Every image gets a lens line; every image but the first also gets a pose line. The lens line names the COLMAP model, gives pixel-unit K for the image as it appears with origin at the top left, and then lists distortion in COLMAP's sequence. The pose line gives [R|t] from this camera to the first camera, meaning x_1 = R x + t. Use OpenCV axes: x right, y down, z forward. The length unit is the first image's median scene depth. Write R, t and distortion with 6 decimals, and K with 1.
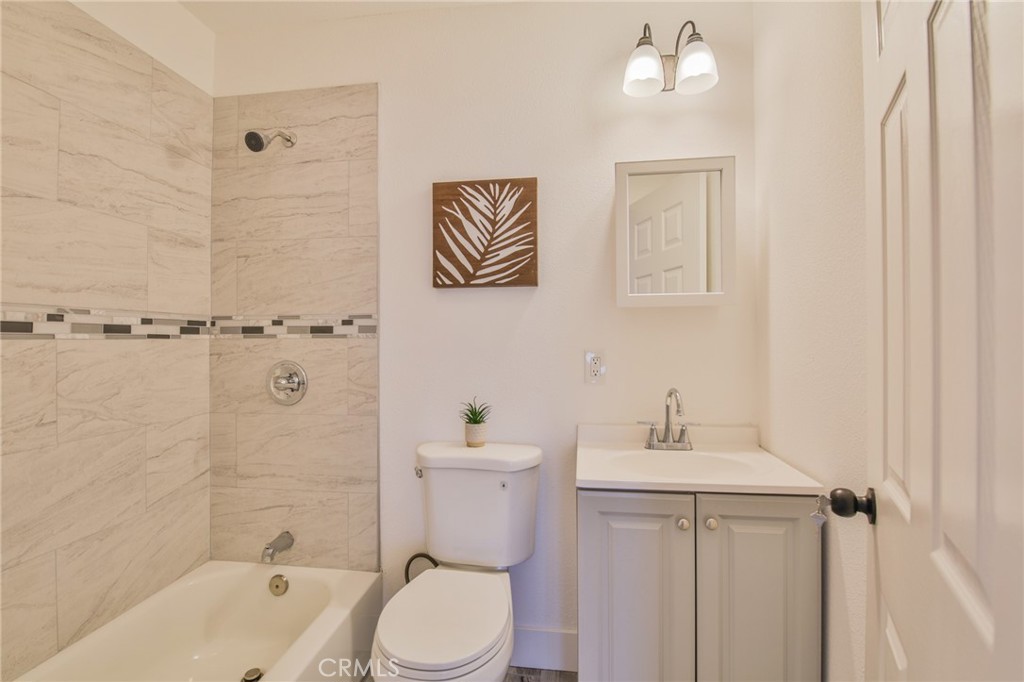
lens RADIAL K [[468.0, 0, 512.9], [0, 468.0, 335.6], [0, 0, 1]] dist [-0.001520, -0.010900]
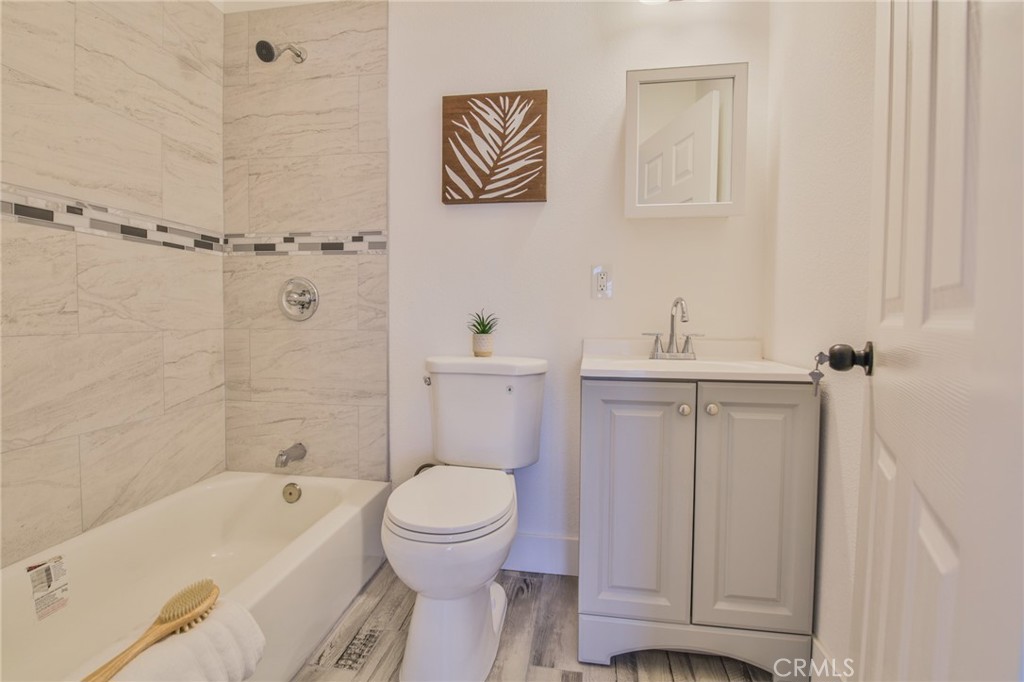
lens RADIAL K [[468.0, 0, 512.9], [0, 468.0, 335.6], [0, 0, 1]] dist [-0.001520, -0.010900]
pose [[0.999791, 0.014573, -0.014318, 0.000105], [-0.013873, 0.998758, 0.047854, 0.136866], [0.014998, -0.047645, 0.998752, -0.017404]]
